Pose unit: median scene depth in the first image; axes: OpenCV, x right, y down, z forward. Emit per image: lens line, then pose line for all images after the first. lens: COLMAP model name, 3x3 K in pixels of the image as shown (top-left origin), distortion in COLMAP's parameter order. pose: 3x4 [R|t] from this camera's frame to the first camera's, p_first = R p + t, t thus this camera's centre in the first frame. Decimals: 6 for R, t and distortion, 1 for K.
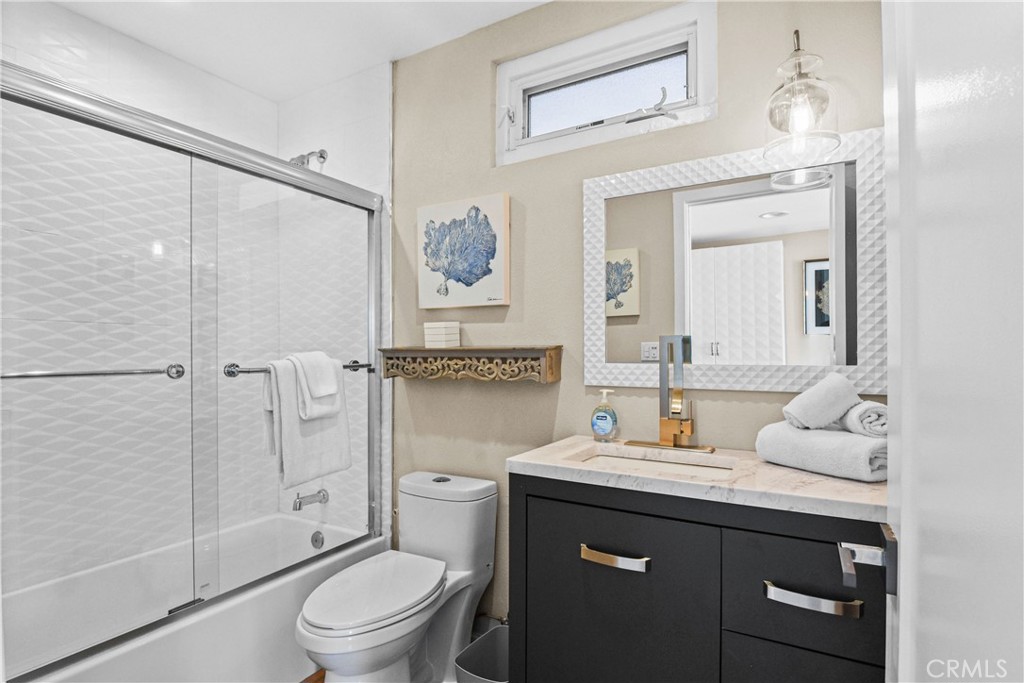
lens RADIAL K [[501.2, 0, 510.6], [0, 501.2, 354.0], [0, 0, 1]] dist [-0.013806, -0.000315]
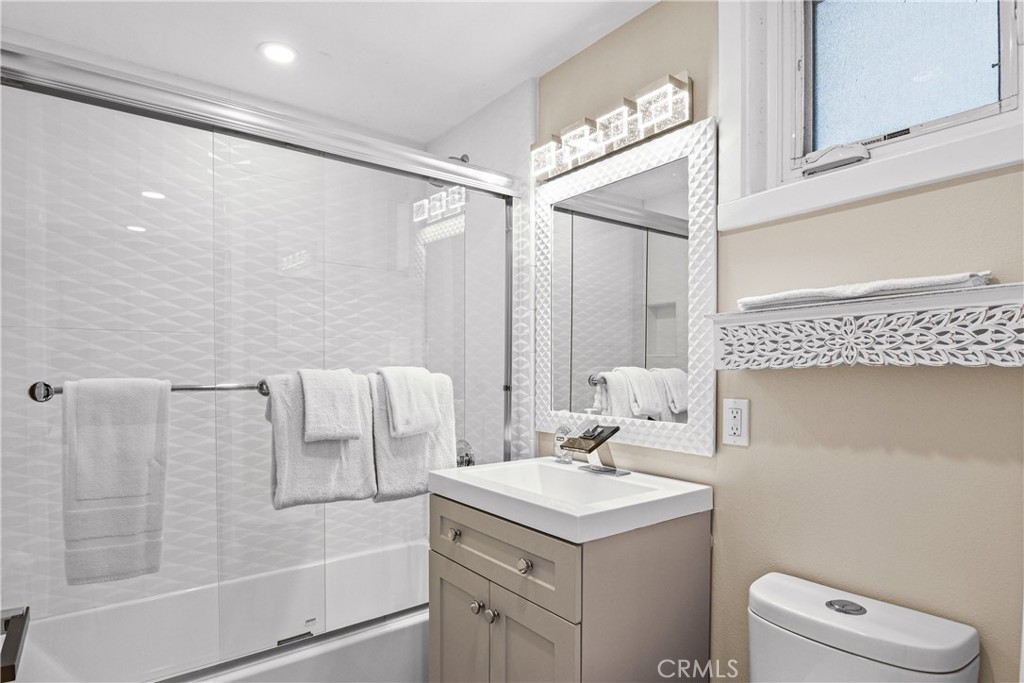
lens RADIAL K [[555.8, 0, 513.8], [0, 555.8, 366.3], [0, 0, 1]] dist [0.000414, -0.000535]
pose [[0.928549, 0.004210, -0.371185, 0.108936], [-0.005825, 0.999978, -0.003230, 0.000248], [0.371164, 0.005161, 0.928553, 0.188258]]
